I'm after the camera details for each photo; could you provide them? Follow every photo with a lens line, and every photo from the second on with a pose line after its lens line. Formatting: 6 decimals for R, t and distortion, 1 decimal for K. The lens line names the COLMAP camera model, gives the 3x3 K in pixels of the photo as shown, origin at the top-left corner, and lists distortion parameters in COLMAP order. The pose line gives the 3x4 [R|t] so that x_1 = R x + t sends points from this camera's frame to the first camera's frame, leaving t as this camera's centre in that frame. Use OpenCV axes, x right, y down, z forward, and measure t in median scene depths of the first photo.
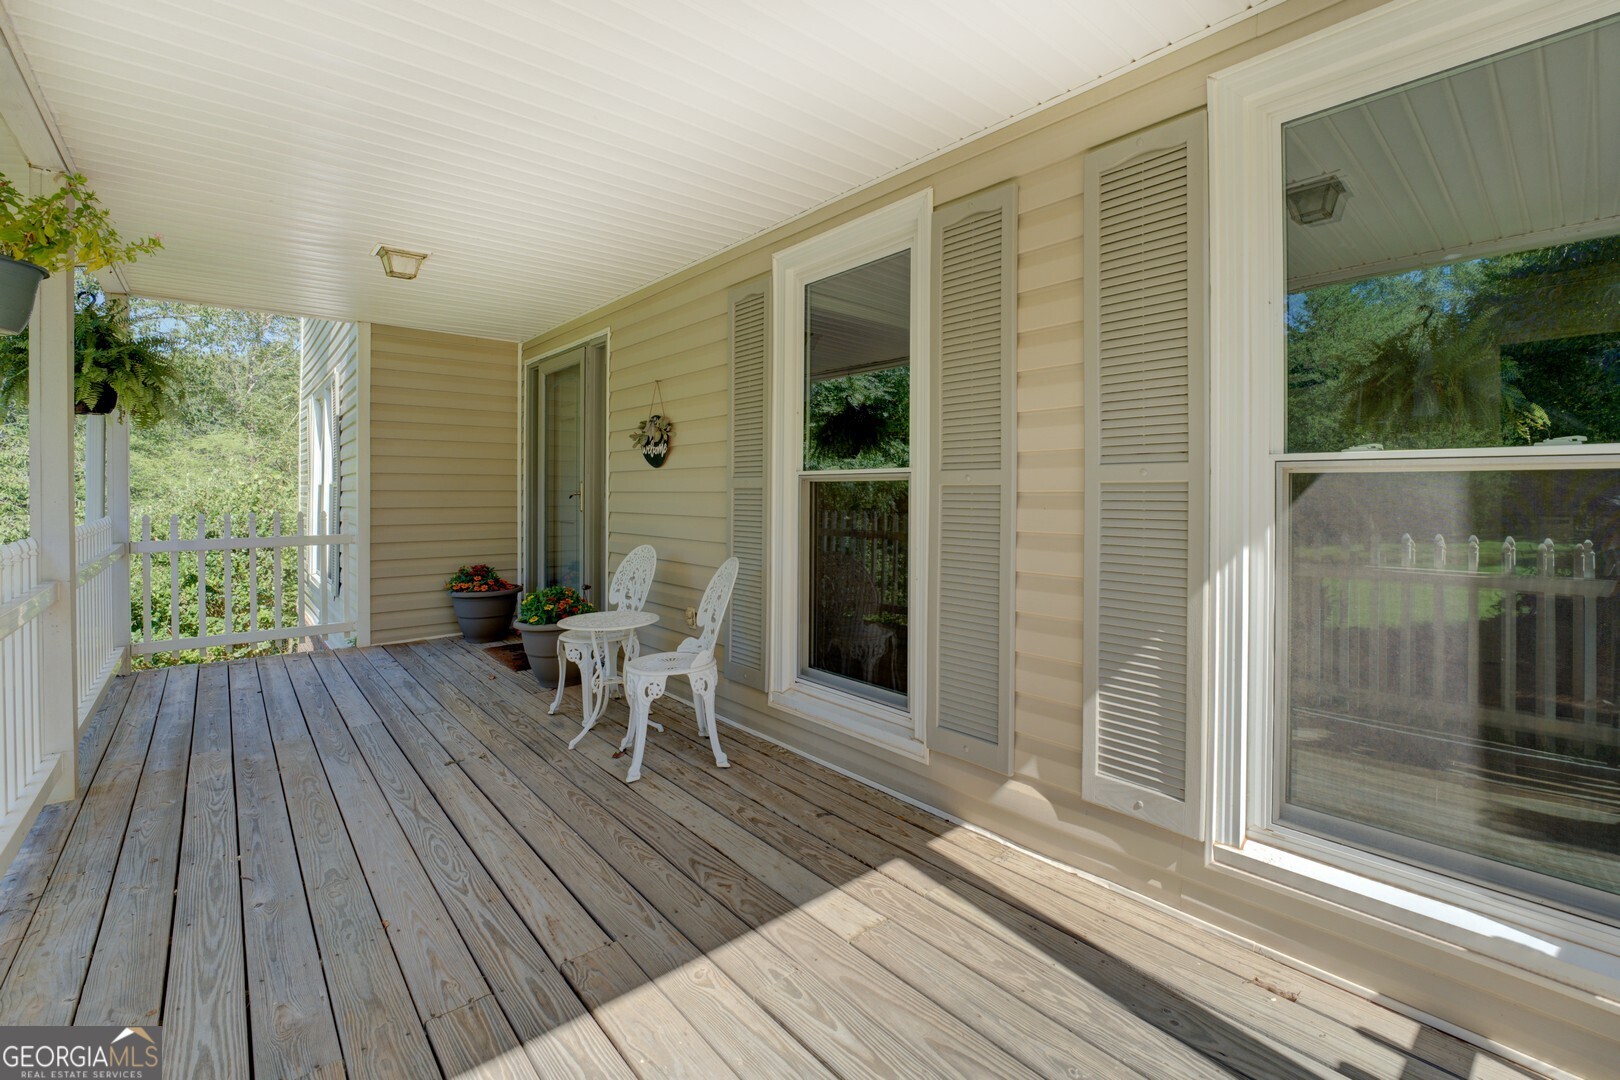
lens RADIAL K [[678.1, 0, 814.5], [0, 678.1, 510.5], [0, 0, 1]] dist [-0.017261, 0.000304]
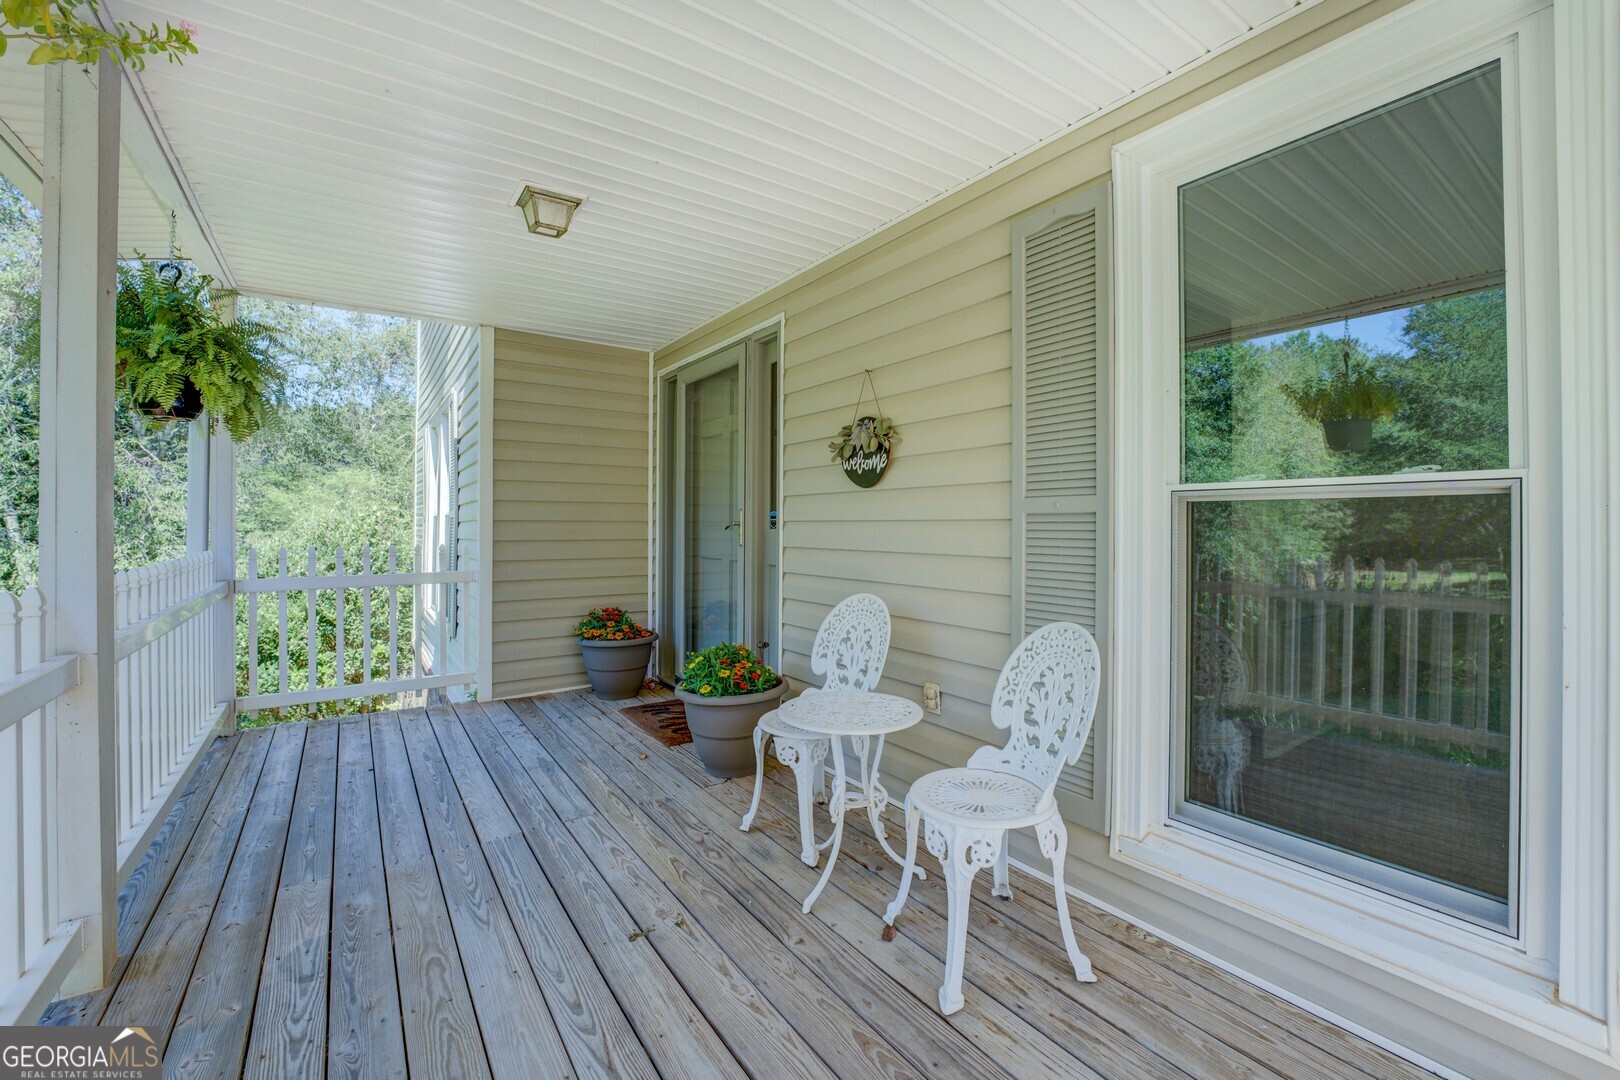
lens RADIAL K [[678.2, 0, 810.0], [0, 678.2, 540.0], [0, 0, 1]] dist [-0.021162, 0.000132]
pose [[0.992497, 0.002858, -0.122239, -0.218306], [-0.003463, 0.999983, -0.004742, -0.002635], [0.122224, 0.005130, 0.992489, 0.276157]]
